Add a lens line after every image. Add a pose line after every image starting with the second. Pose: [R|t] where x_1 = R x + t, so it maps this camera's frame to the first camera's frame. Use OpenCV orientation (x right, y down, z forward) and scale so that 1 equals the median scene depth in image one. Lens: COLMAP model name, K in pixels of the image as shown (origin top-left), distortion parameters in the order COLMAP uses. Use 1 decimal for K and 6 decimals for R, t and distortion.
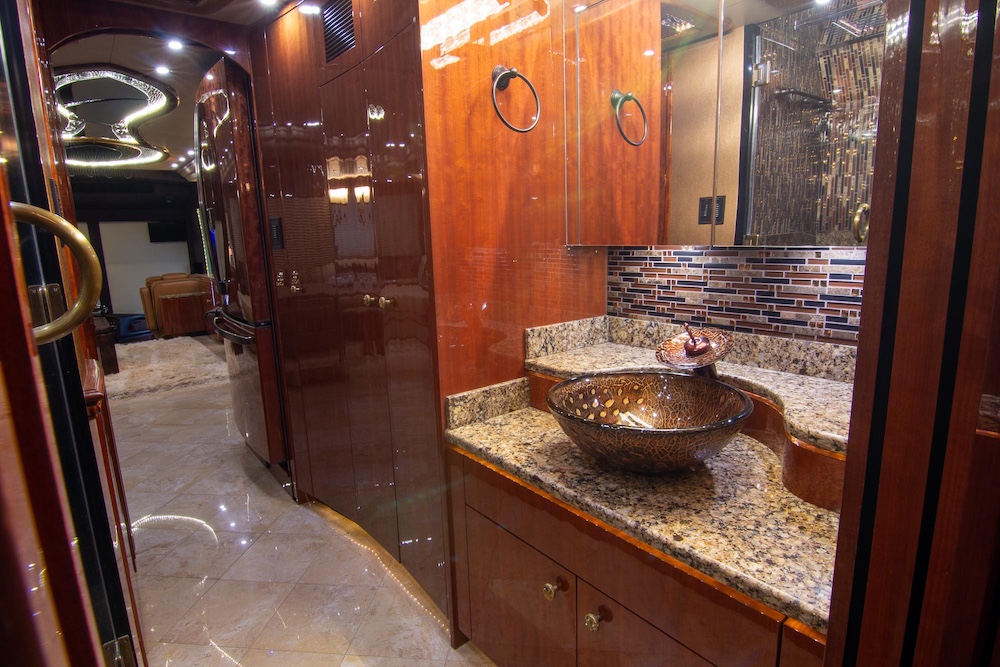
lens RADIAL K [[521.4, 0, 502.2], [0, 521.4, 328.1], [0, 0, 1]] dist [-0.007232, -0.009551]
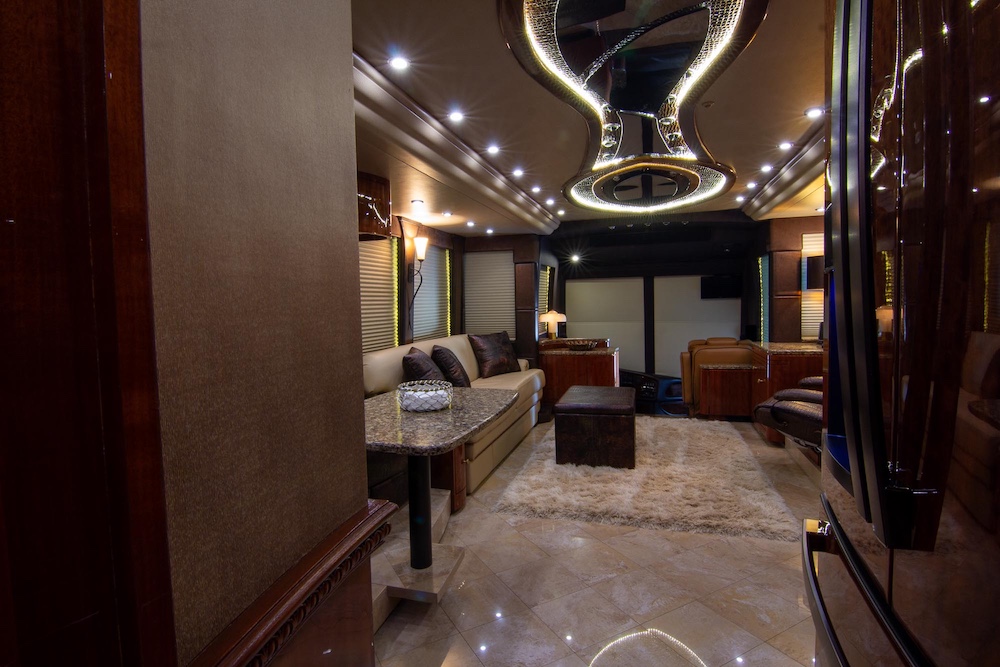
lens RADIAL K [[521.4, 0, 498.8], [0, 521.4, 328.4], [0, 0, 1]] dist [-0.007232, -0.009551]
pose [[0.565123, 0.060622, -0.822776, -0.309252], [-0.149402, 0.988327, -0.029798, -0.082469], [0.811366, 0.139764, 0.567584, 0.491801]]
